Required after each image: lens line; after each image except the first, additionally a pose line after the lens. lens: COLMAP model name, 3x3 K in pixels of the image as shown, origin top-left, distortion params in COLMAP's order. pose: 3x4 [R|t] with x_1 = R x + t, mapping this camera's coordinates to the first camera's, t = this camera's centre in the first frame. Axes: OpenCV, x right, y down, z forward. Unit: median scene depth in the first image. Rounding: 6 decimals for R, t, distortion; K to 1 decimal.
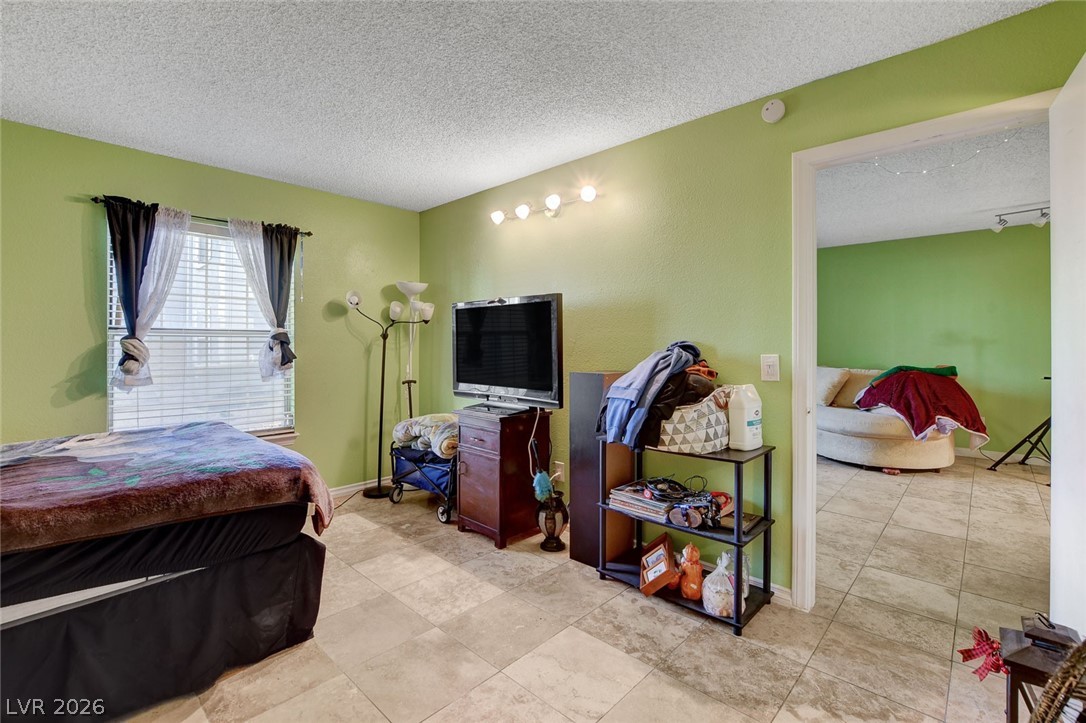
lens RADIAL K [[479.4, 0, 538.1], [0, 479.4, 350.8], [0, 0, 1]] dist [-0.022962, 0.002323]
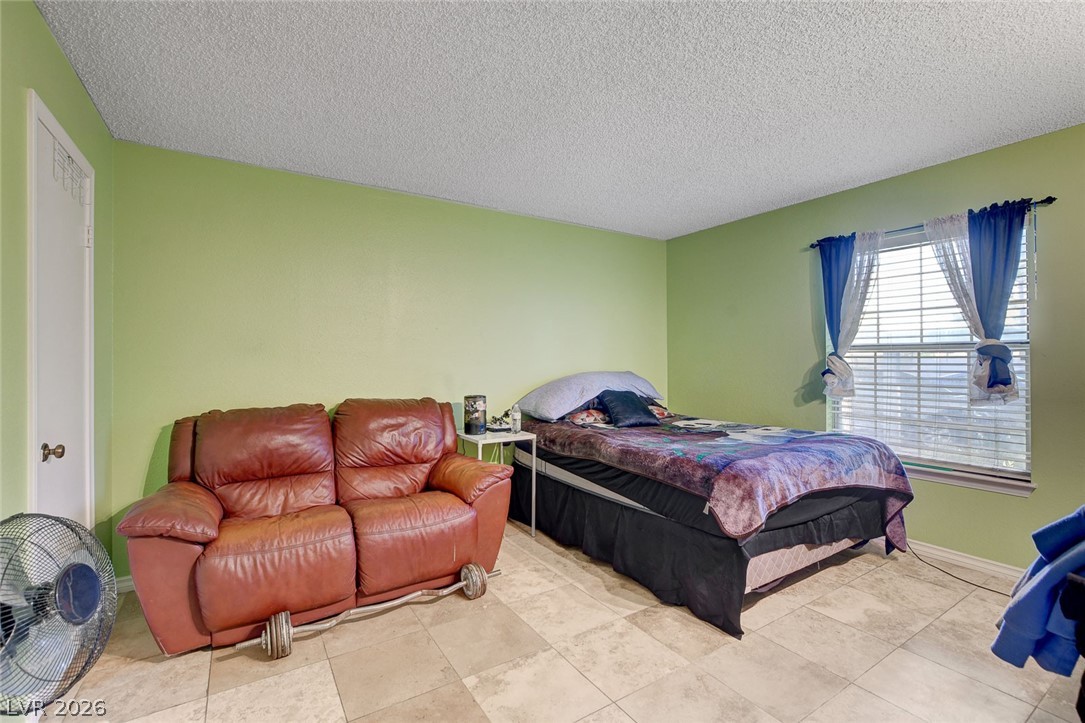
lens RADIAL K [[478.9, 0, 543.8], [0, 478.9, 362.1], [0, 0, 1]] dist [-0.022962, 0.002323]
pose [[-0.242552, 0.001681, -0.970137, 0.436878], [-0.013869, 0.999890, 0.005200, -0.004557], [0.970039, 0.014716, -0.242502, 0.561454]]
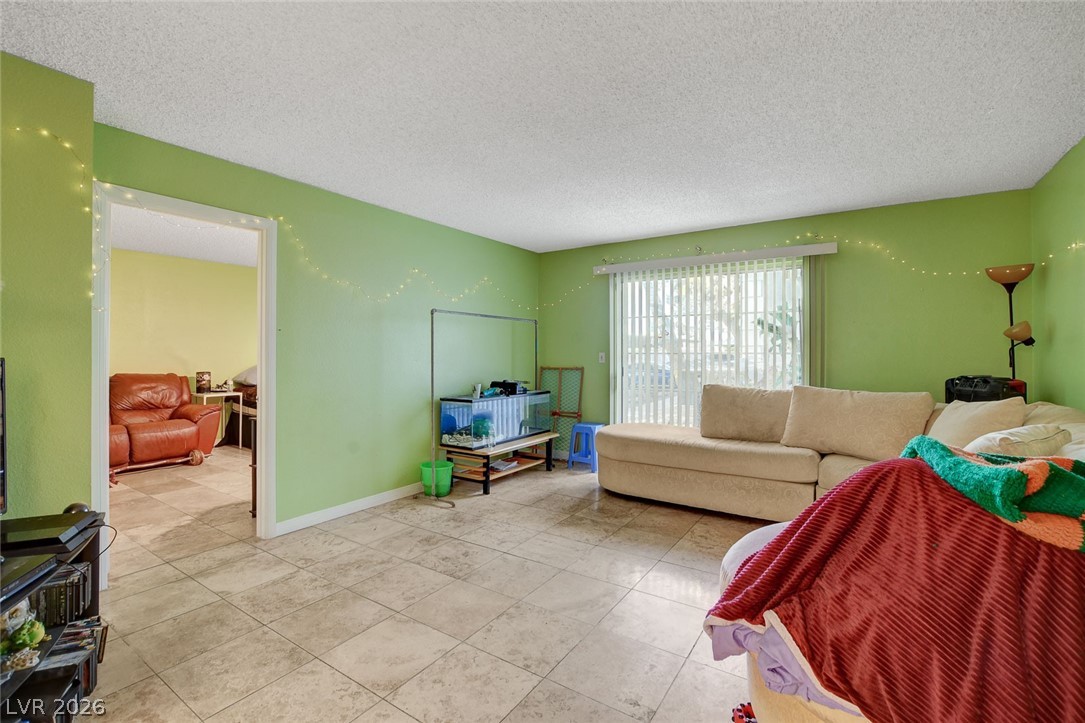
lens RADIAL K [[478.9, 0, 534.9], [0, 478.9, 344.8], [0, 0, 1]] dist [-0.022962, 0.002323]
pose [[0.171862, -0.015844, -0.984994, 1.611411], [-0.020182, 0.999604, -0.019601, -0.020510], [0.984914, 0.023248, 0.171474, 1.174706]]
